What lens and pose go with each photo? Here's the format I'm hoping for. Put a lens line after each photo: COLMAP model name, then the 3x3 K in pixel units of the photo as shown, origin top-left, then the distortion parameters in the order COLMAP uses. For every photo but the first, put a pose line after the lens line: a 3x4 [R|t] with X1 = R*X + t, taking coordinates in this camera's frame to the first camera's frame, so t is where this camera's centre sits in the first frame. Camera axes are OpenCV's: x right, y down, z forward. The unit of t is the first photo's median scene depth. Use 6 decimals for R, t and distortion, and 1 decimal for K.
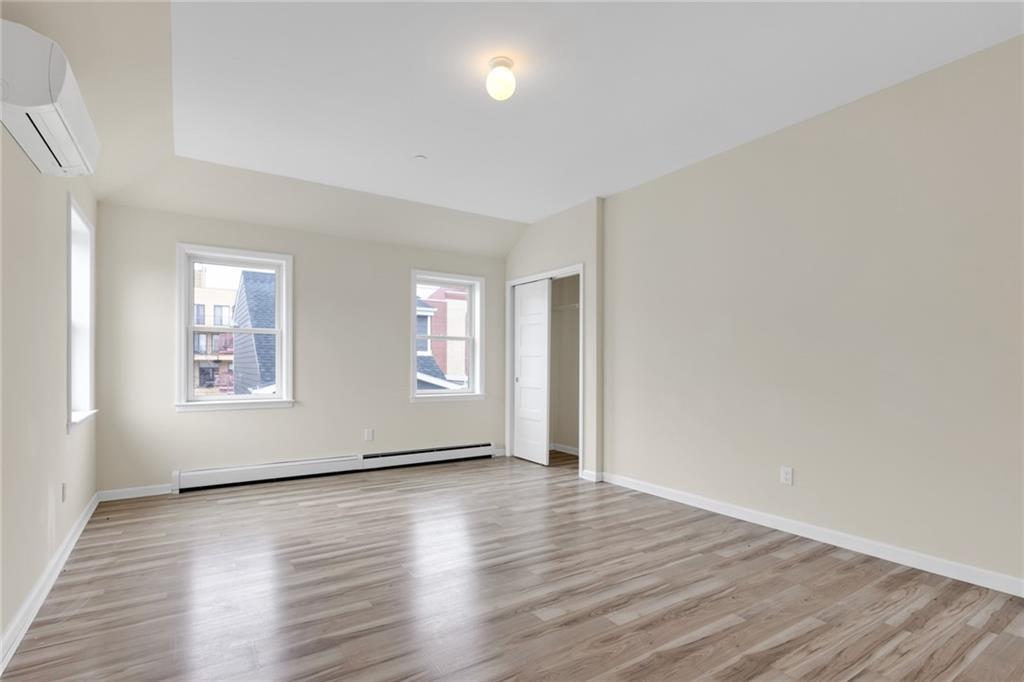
lens RADIAL K [[484.4, 0, 509.5], [0, 484.4, 369.6], [0, 0, 1]] dist [-0.000183, 0.000122]
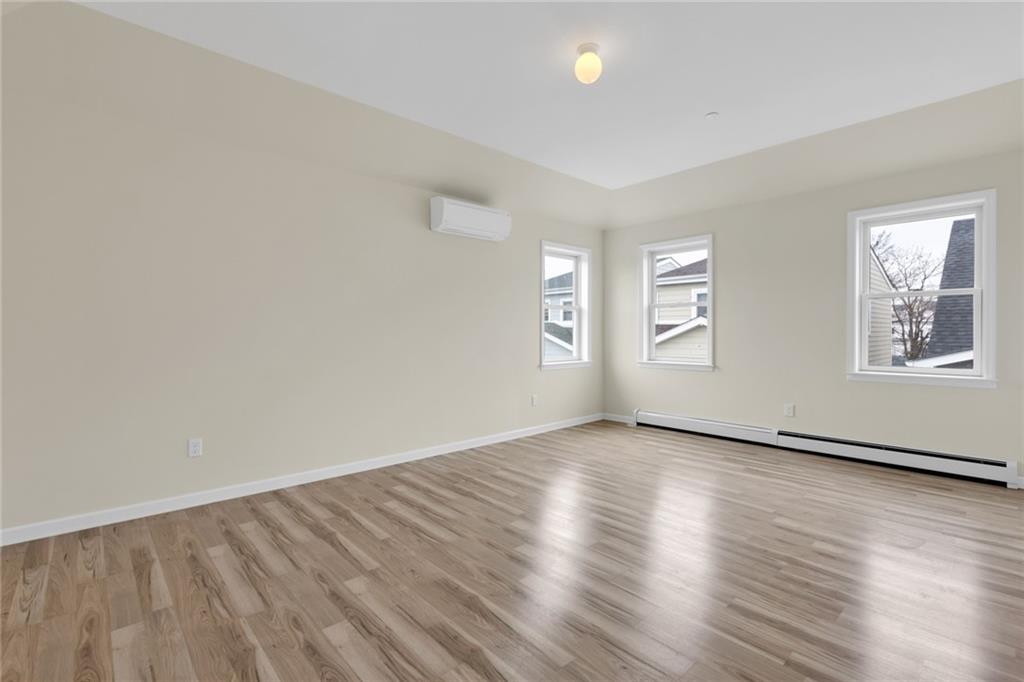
lens RADIAL K [[496.2, 0, 509.1], [0, 496.2, 331.9], [0, 0, 1]] dist [0.000504, 0.000604]
pose [[0.135855, -0.008301, -0.990694, 0.685040], [-0.007481, 0.999928, -0.009404, 0.002945], [0.990700, 0.008689, 0.135784, 0.444500]]
